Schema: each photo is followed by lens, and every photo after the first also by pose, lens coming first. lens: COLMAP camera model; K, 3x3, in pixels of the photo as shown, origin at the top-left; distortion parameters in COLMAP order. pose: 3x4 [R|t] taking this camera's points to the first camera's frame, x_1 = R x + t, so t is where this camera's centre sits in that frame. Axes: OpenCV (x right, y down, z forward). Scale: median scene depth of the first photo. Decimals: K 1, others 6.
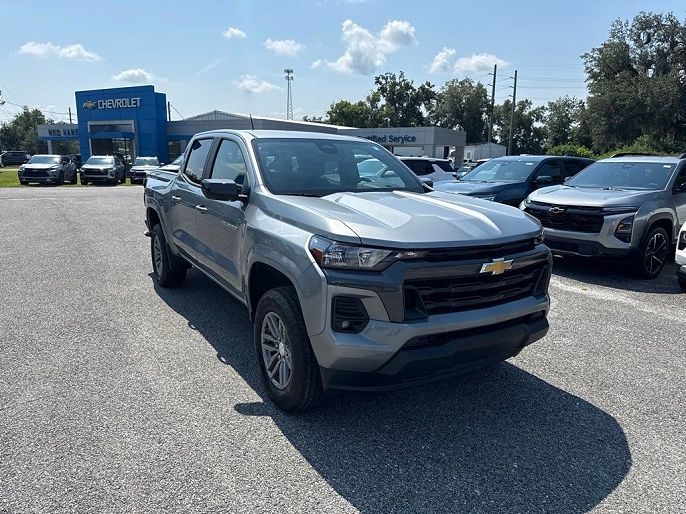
lens RADIAL K [[504.3, 0, 343.0], [0, 504.3, 257.0], [0, 0, 1]] dist [0.051625, -0.045861]
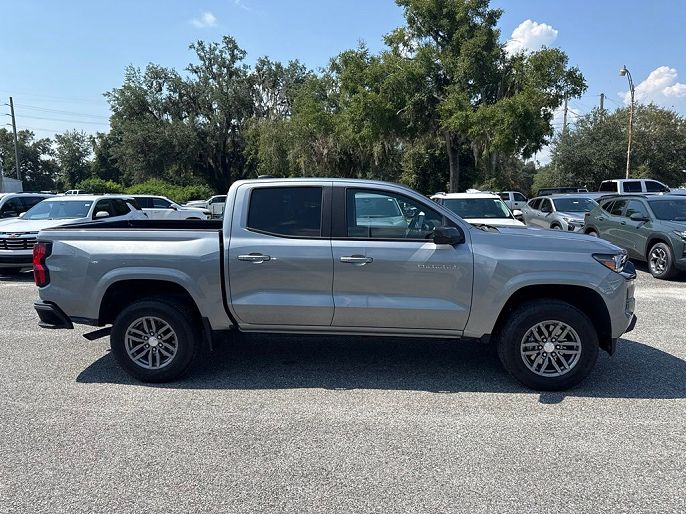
lens RADIAL K [[504.3, 0, 343.0], [0, 504.3, 257.0], [0, 0, 1]] dist [0.051625, -0.045861]
pose [[0.578283, -0.130756, 0.805290, -0.110290], [0.180029, 0.983193, 0.030362, -0.014035], [-0.795725, 0.127418, 0.592104, 0.045606]]
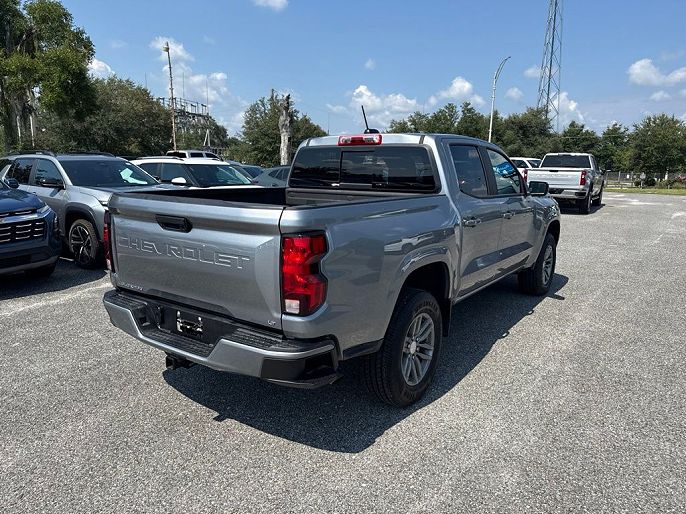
lens RADIAL K [[504.3, 0, 343.0], [0, 504.3, 257.0], [0, 0, 1]] dist [0.051625, -0.045861]
pose [[-0.415722, -0.188529, 0.889737, -0.112273], [0.167692, 0.945618, 0.278723, -0.037218], [-0.893899, 0.265073, -0.361499, 0.175635]]
